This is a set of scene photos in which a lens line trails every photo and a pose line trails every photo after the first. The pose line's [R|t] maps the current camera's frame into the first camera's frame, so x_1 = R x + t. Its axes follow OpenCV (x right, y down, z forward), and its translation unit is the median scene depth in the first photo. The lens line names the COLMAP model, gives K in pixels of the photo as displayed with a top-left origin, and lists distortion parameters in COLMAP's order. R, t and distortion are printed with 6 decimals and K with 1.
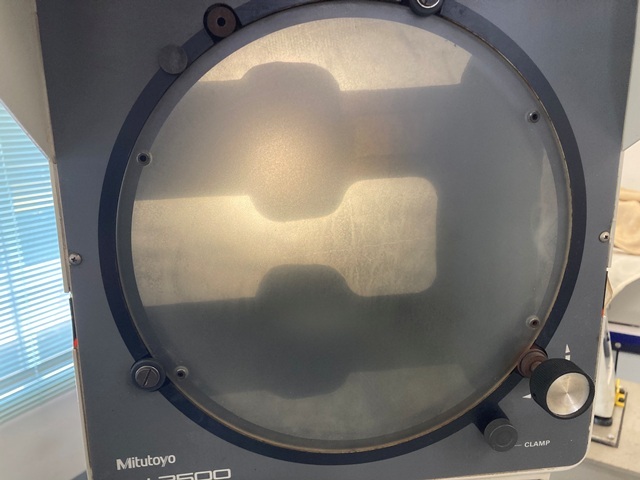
lens RADIAL K [[527.6, 0, 309.8], [0, 527.6, 242.5], [0, 0, 1]] dist [-0.000875, 0.000667]
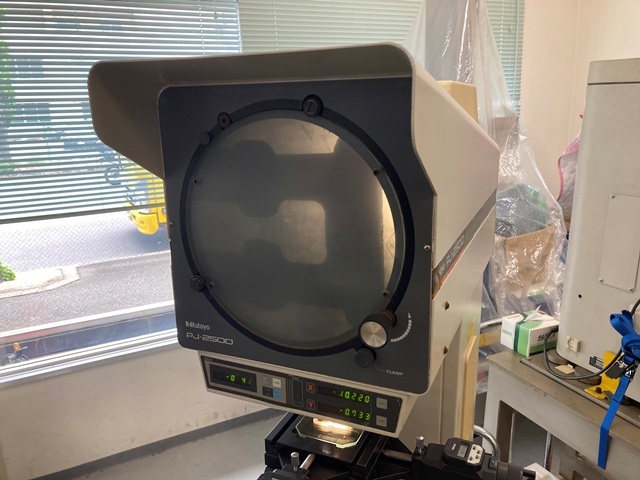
lens RADIAL K [[522.3, 0, 312.1], [0, 522.3, 237.9], [0, 0, 1]] dist [0.005148, 0.003492]
pose [[0.854363, 0.127576, -0.503775, 1.062112], [-0.111932, 0.991821, 0.061342, -0.099974], [0.507480, 0.003980, 0.861654, -0.534984]]
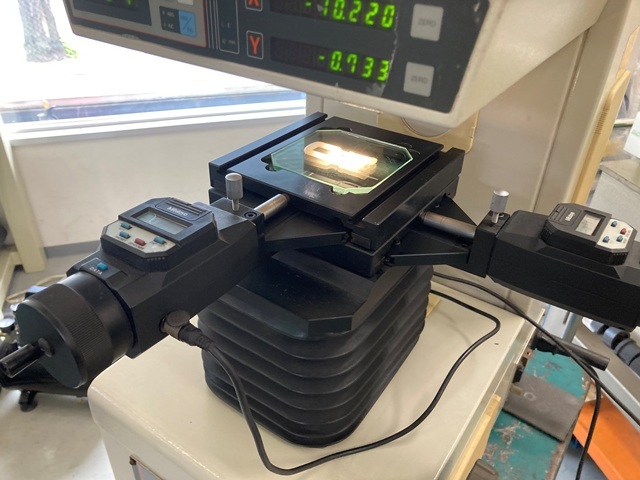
lens RADIAL K [[527.6, 0, 309.8], [0, 527.6, 242.5], [0, 0, 1]] dist [-0.000875, 0.000667]
pose [[0.746096, 0.398585, -0.533358, 0.773421], [-0.189571, 0.895040, 0.403690, 0.555781], [0.638282, -0.200082, 0.743346, 0.523051]]
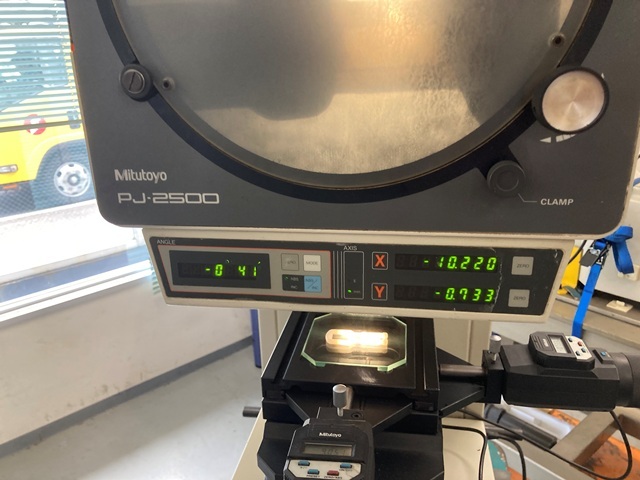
lens RADIAL K [[527.5, 0, 320.0], [0, 527.5, 240.0], [0, 0, 1]] dist [0.016797, -0.007825]
pose [[0.963172, 0.084622, -0.255223, 0.315244], [-0.054288, 0.990840, 0.123647, 0.395398], [0.263348, -0.105238, 0.958944, 0.071721]]
